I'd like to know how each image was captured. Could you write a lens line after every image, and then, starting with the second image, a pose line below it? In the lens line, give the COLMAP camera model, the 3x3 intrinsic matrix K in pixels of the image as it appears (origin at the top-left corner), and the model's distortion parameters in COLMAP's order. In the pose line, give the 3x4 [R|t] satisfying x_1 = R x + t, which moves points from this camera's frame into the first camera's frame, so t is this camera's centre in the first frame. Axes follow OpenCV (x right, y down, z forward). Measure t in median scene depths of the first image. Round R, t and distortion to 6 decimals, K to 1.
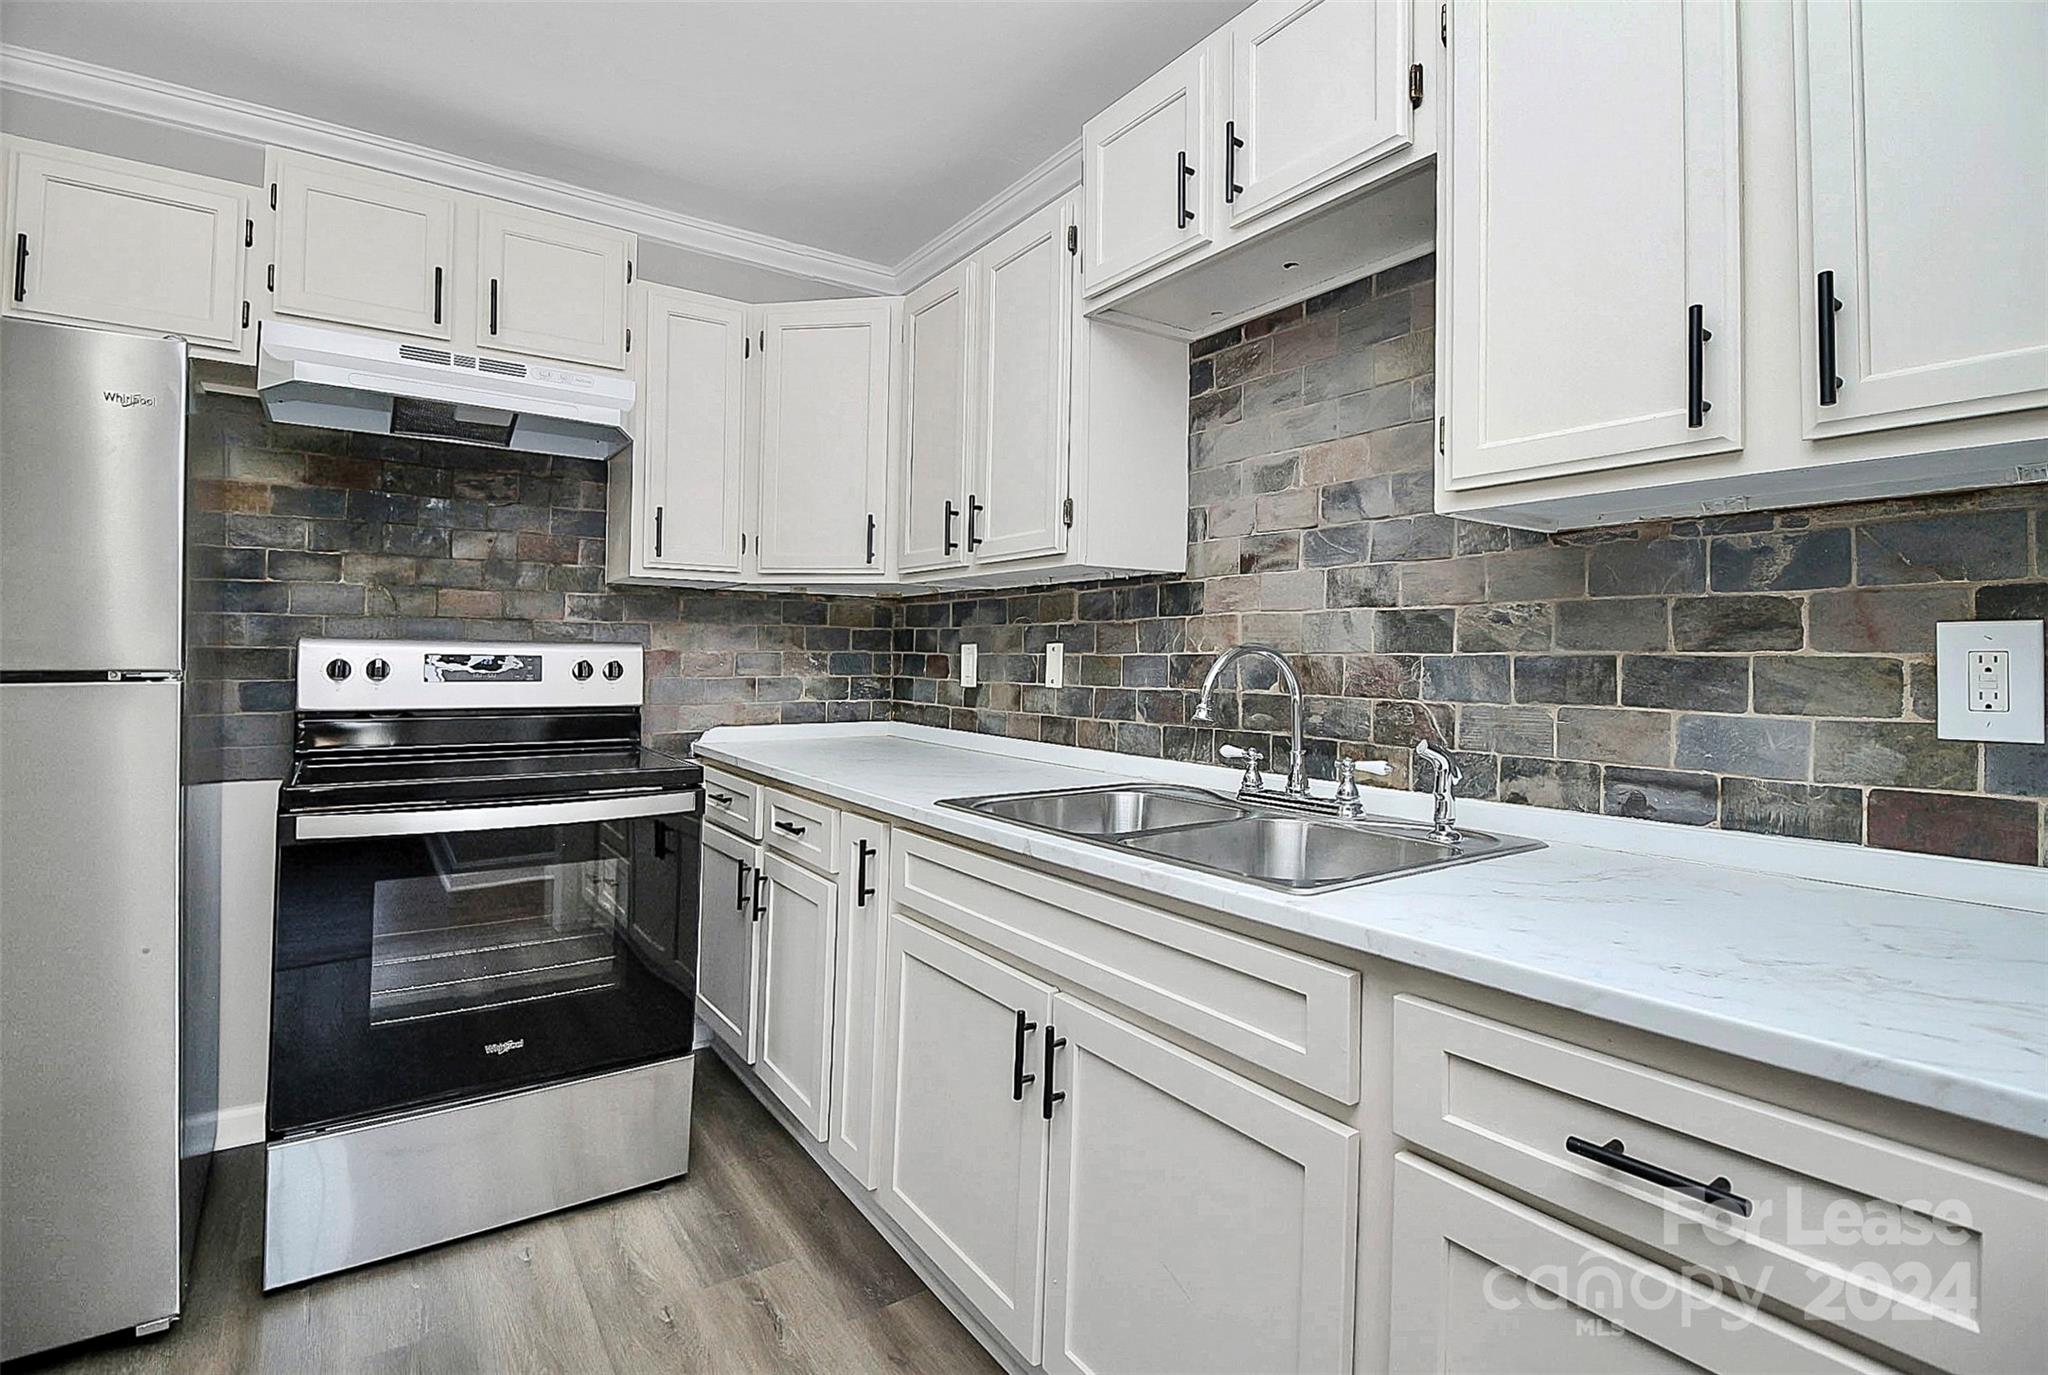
lens RADIAL K [[973.5, 0, 1013.2], [0, 973.5, 686.9], [0, 0, 1]] dist [-0.003289, -0.001171]
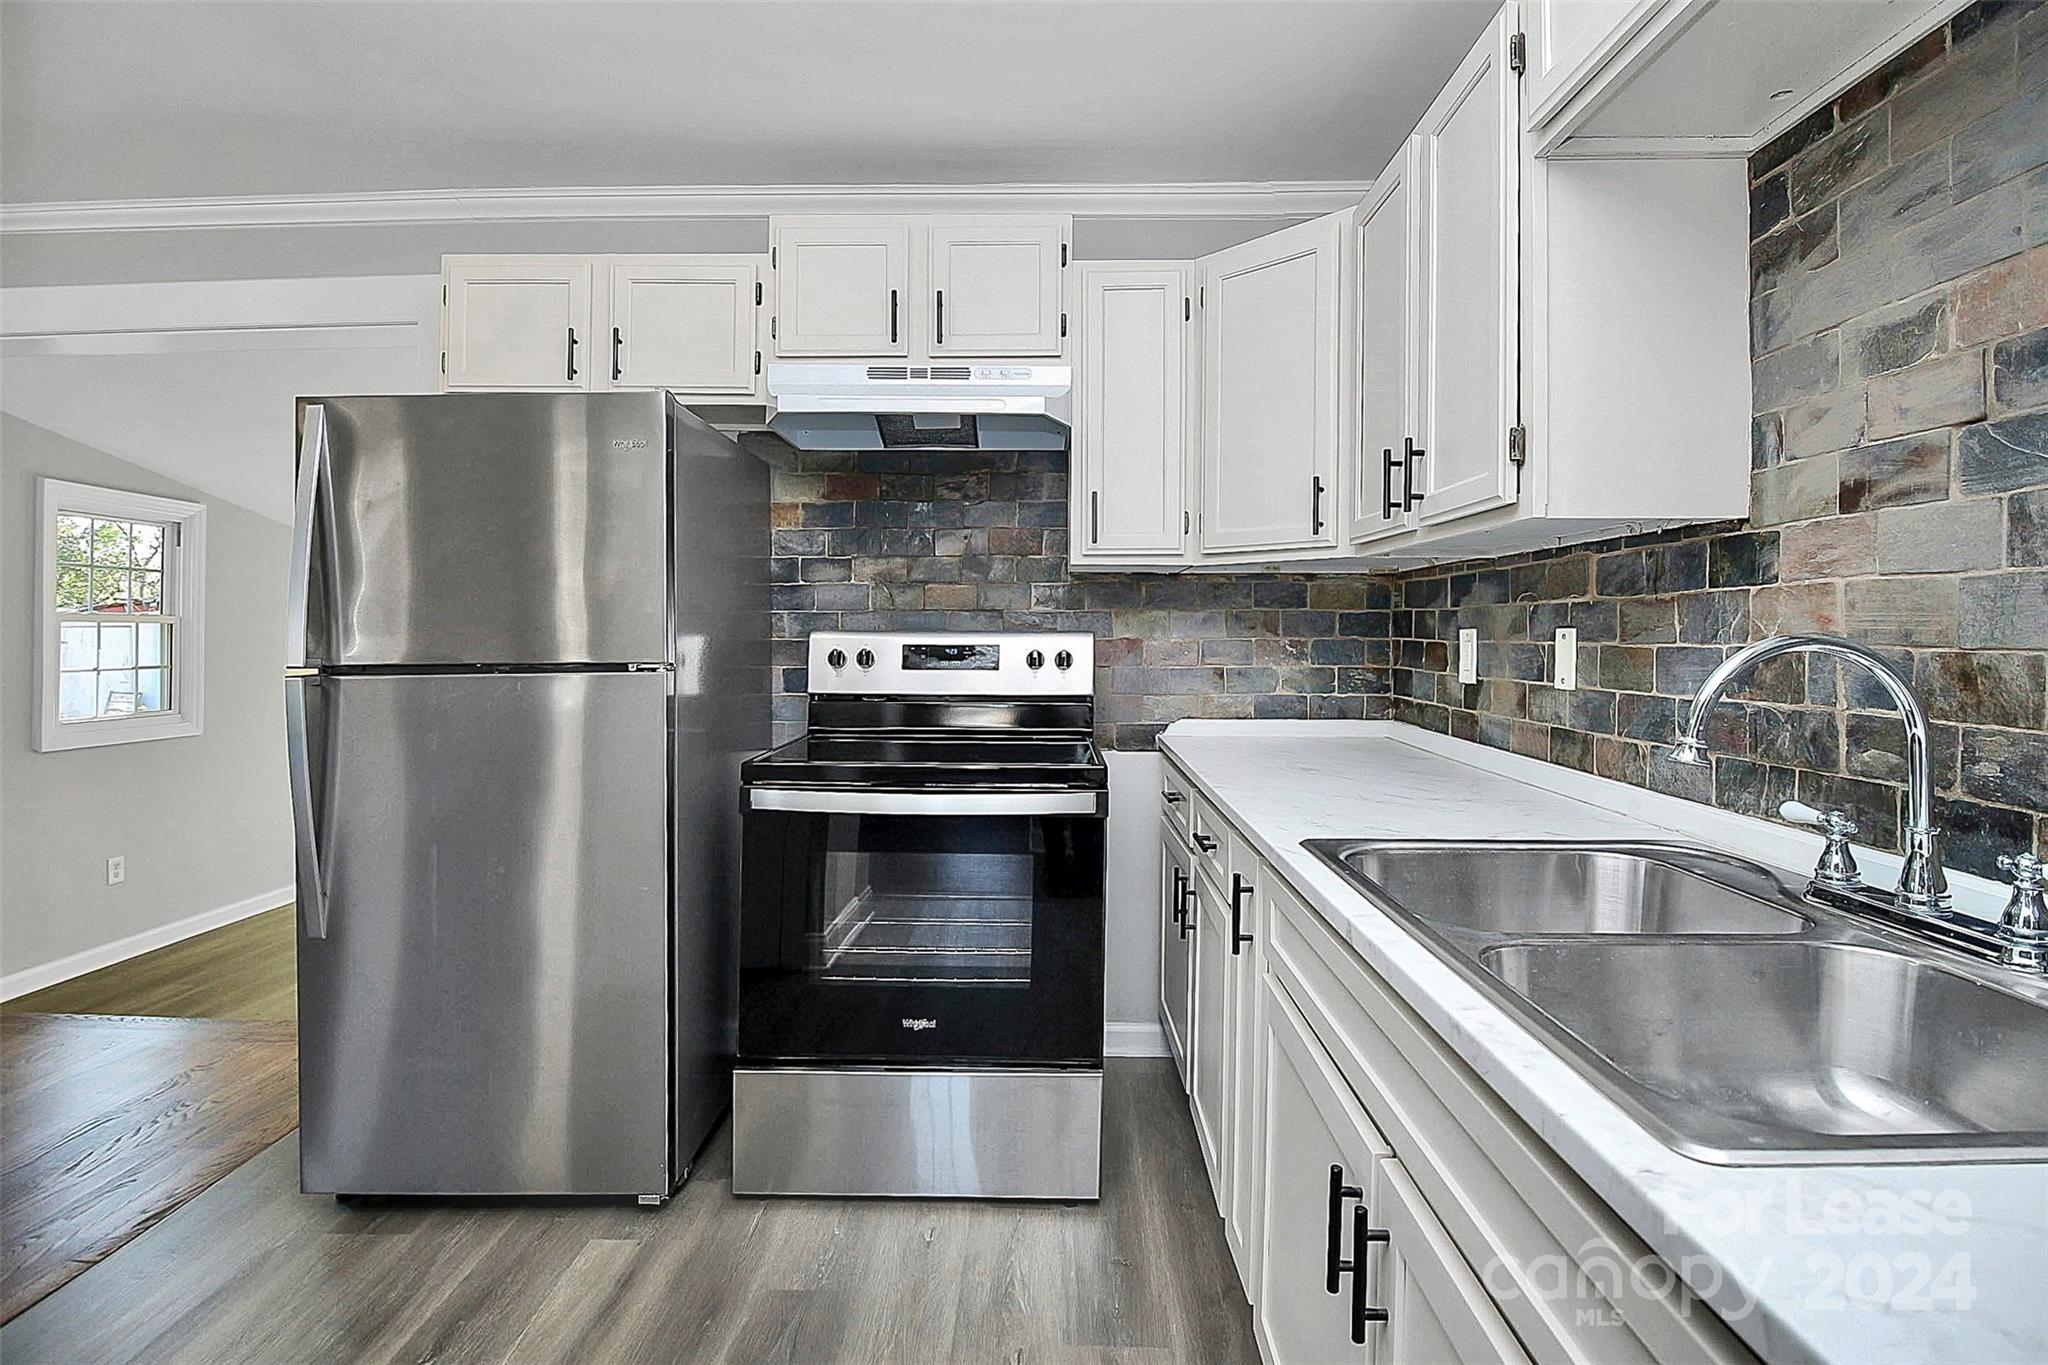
lens RADIAL K [[966.6, 0, 1018.7], [0, 966.6, 652.9], [0, 0, 1]] dist [0.002103, -0.013427]
pose [[0.808660, 0.004880, -0.588255, 0.154385], [-0.012058, 0.999893, -0.008281, -0.017711], [0.588152, 0.013790, 0.808633, 0.203137]]
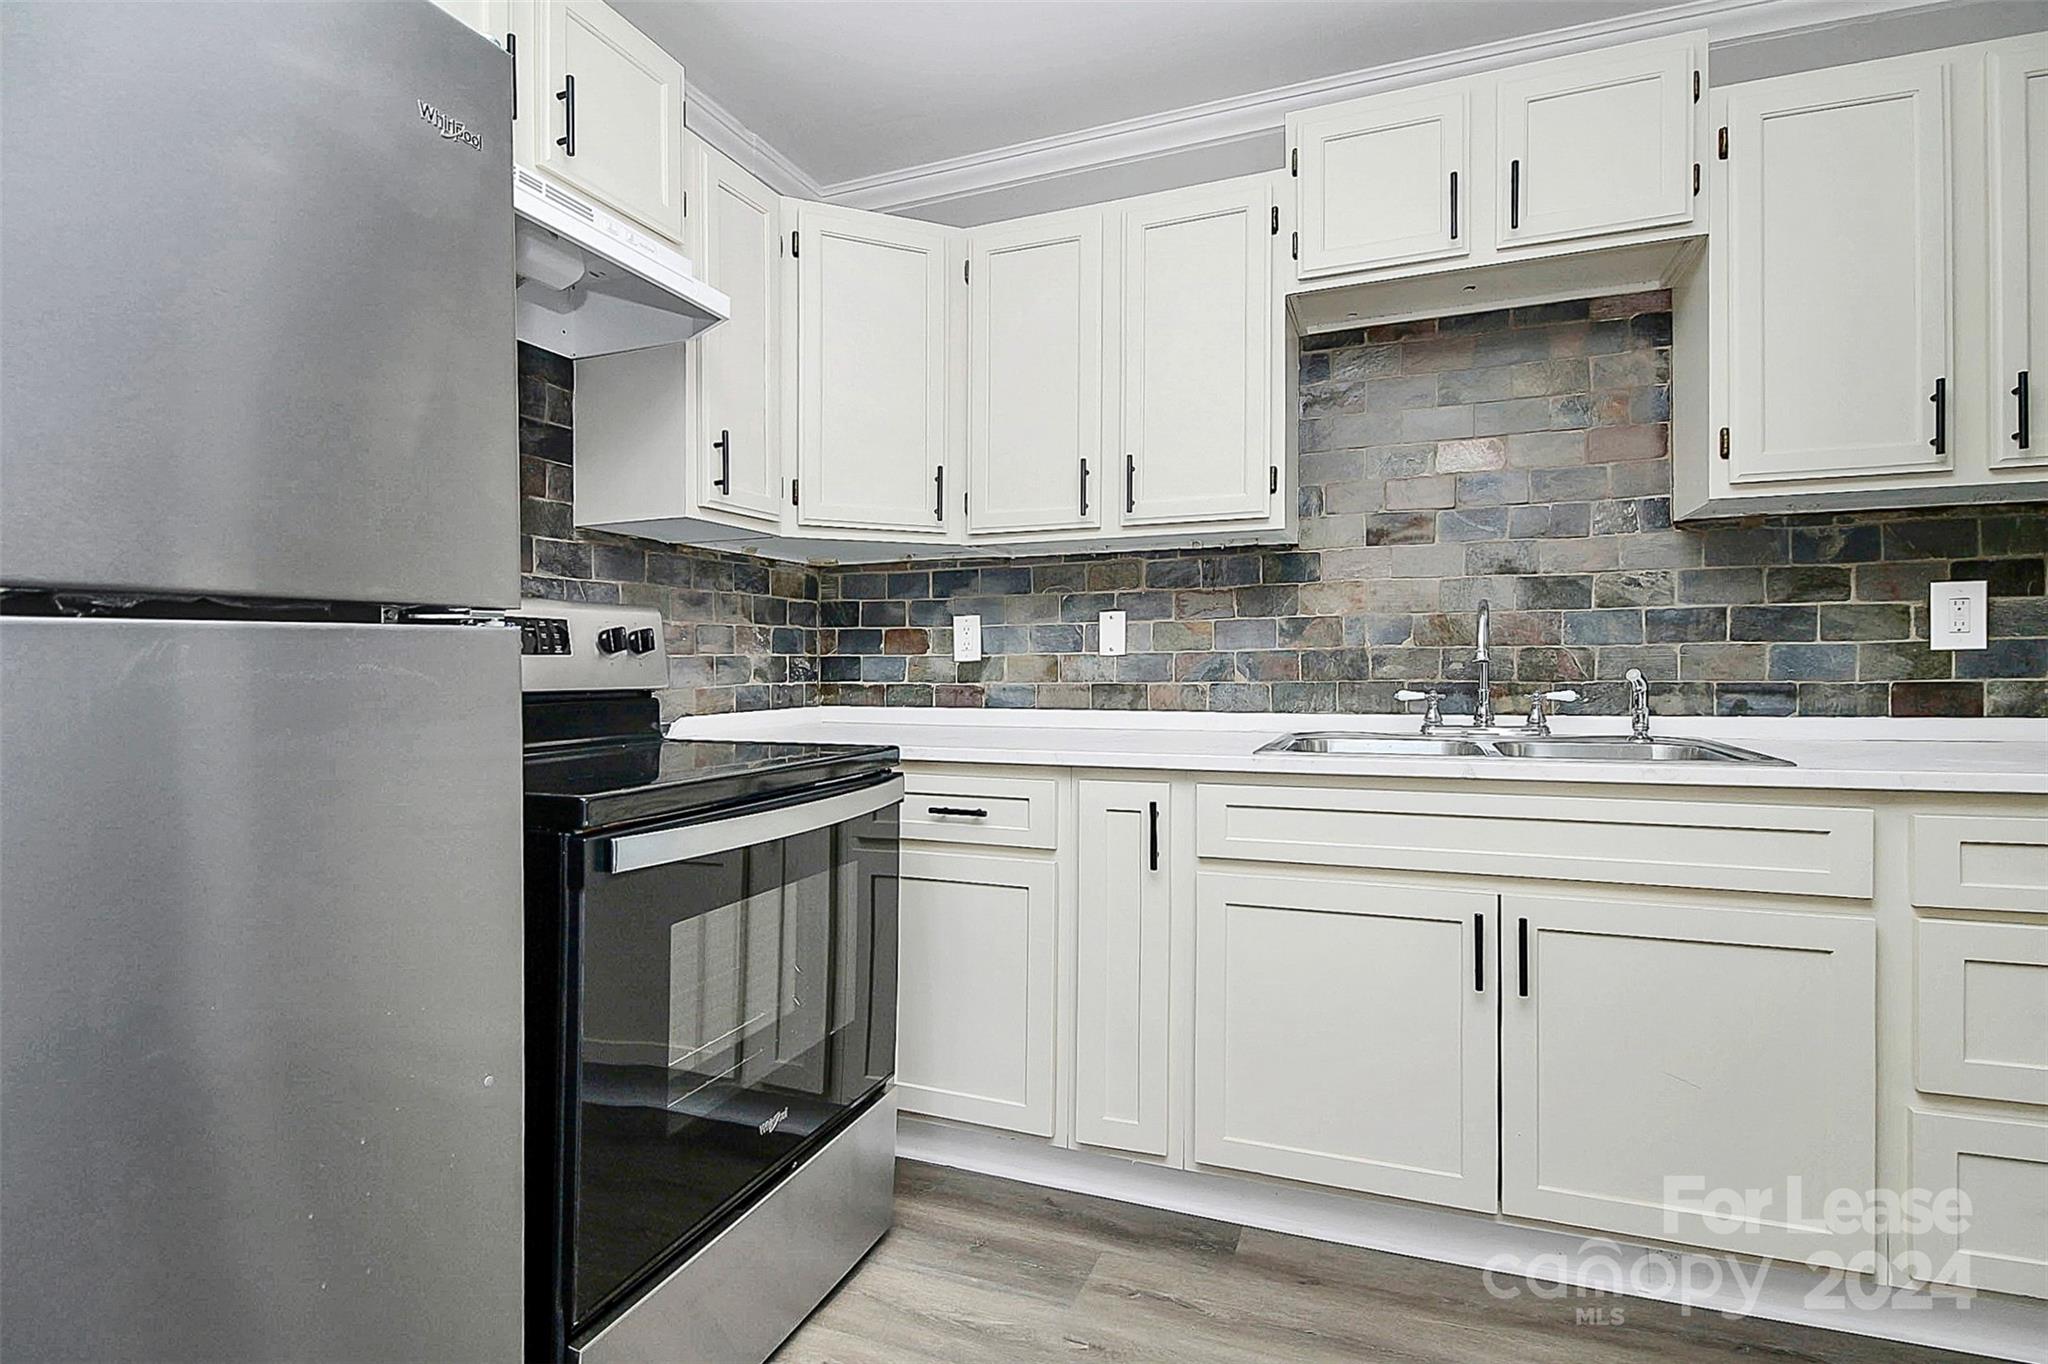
lens RADIAL K [[968.5, 0, 1030.3], [0, 968.5, 723.5], [0, 0, 1]] dist [-0.000163, -0.012746]
pose [[0.832104, -0.050413, 0.552324, -0.670461], [0.032717, 0.998588, 0.041856, 0.030222], [-0.553654, -0.016758, 0.832578, 0.230745]]
